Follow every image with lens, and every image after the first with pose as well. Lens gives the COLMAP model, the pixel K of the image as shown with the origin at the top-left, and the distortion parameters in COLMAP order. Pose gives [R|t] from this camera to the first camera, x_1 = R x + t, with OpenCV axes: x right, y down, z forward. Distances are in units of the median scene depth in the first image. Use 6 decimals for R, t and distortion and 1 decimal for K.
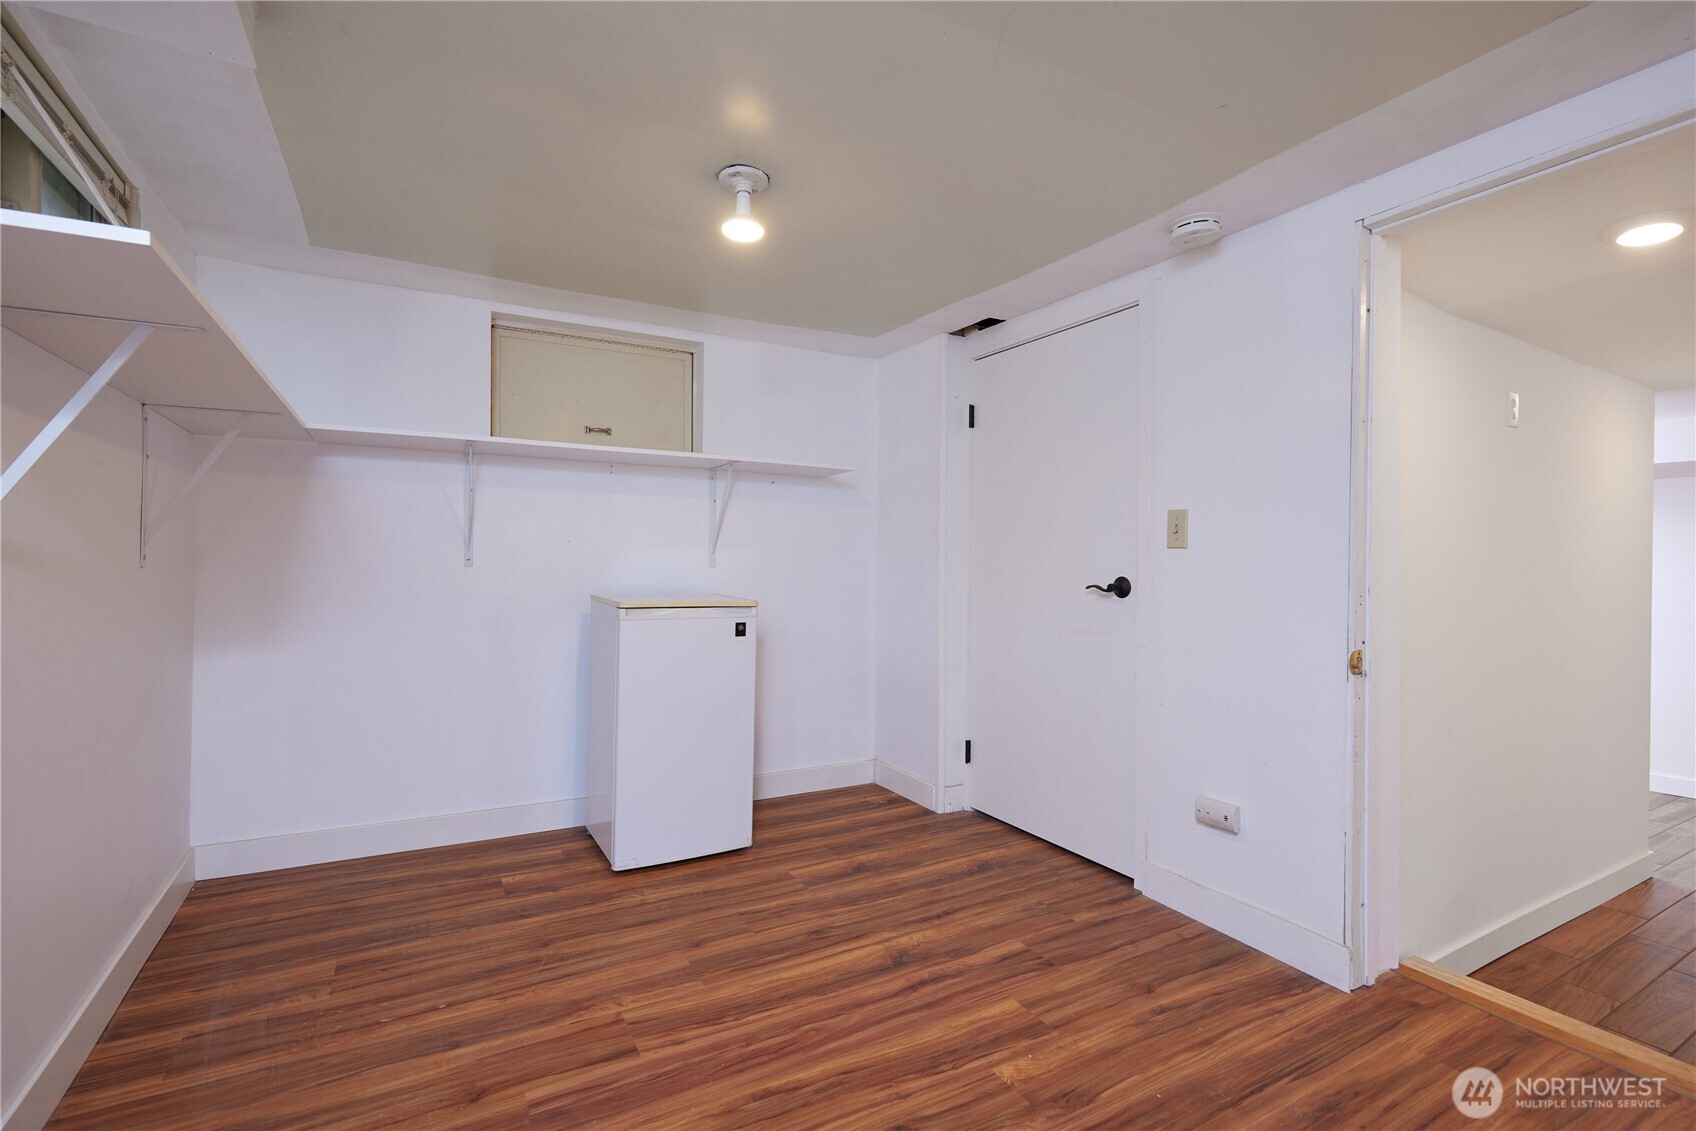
lens RADIAL K [[771.5, 0, 858.2], [0, 771.5, 562.7], [0, 0, 1]] dist [-0.002288, 0.000468]
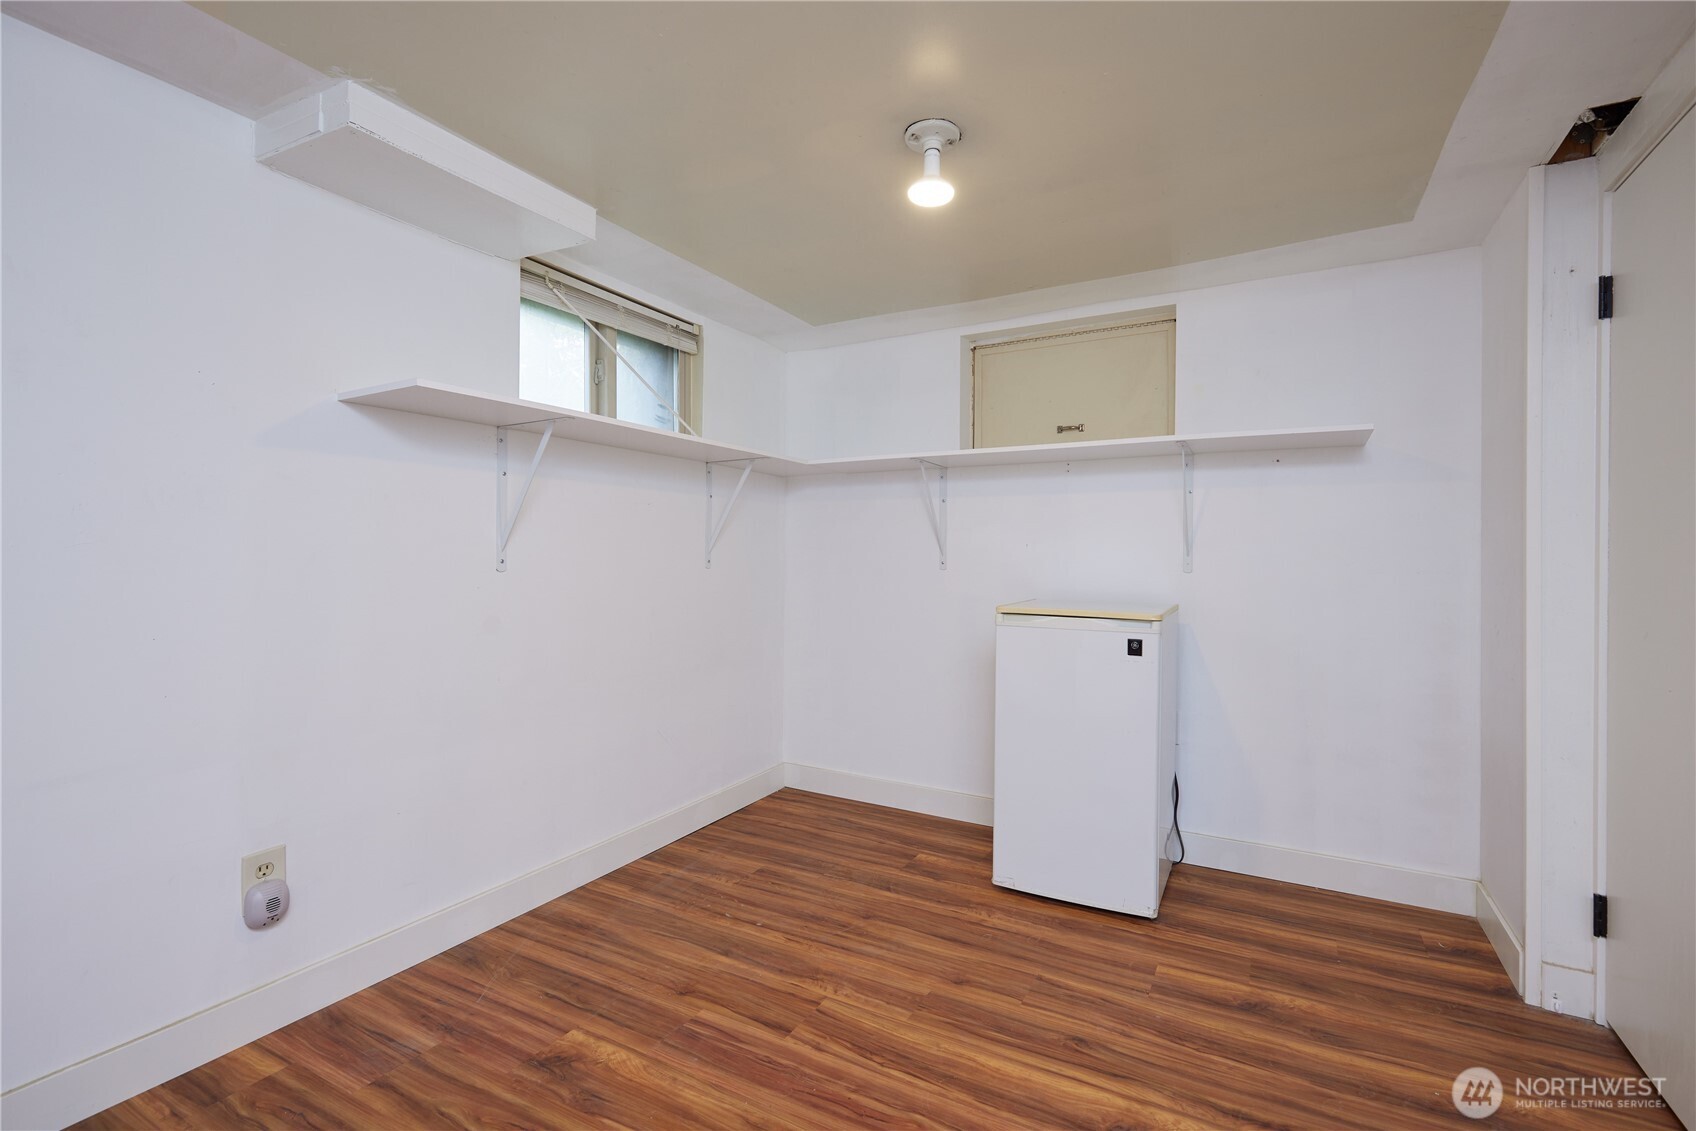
lens RADIAL K [[771.5, 0, 855.9], [0, 771.5, 560.5], [0, 0, 1]] dist [-0.002288, 0.000468]
pose [[0.523578, -0.004562, -0.851966, 0.442356], [-0.005013, 0.999952, -0.008435, 0.002582], [0.851963, 0.008687, 0.523530, 0.357839]]
